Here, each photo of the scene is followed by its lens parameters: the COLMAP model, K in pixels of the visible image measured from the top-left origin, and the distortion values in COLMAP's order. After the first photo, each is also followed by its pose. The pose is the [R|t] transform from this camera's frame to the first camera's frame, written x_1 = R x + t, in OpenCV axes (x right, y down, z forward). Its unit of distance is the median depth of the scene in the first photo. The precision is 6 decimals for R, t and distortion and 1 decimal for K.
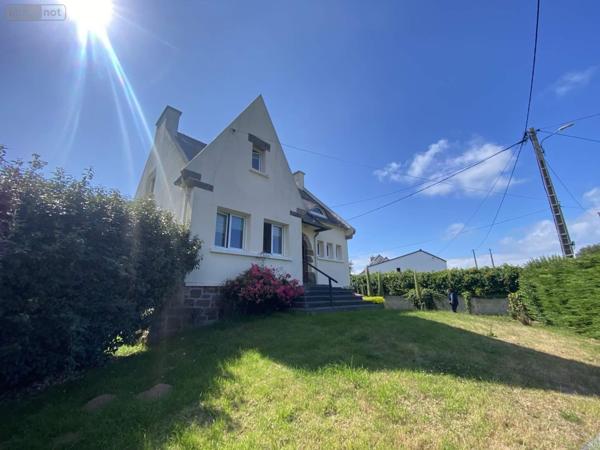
lens RADIAL K [[243.6, 0, 300.0], [0, 243.6, 225.0], [0, 0, 1]] dist [0.039829, -0.031316]
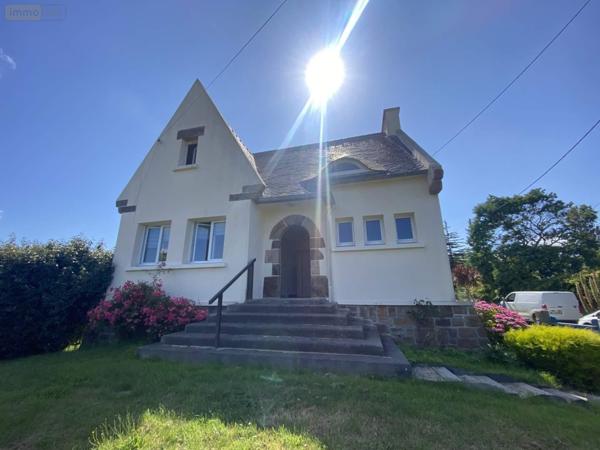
lens RADIAL K [[243.6, 0, 300.0], [0, 243.6, 225.0], [0, 0, 1]] dist [0.039829, -0.031316]
pose [[0.503547, -0.252864, -0.826136, 0.627287], [0.237944, 0.959821, -0.148751, 0.178198], [0.830556, -0.121671, 0.543482, 0.795416]]
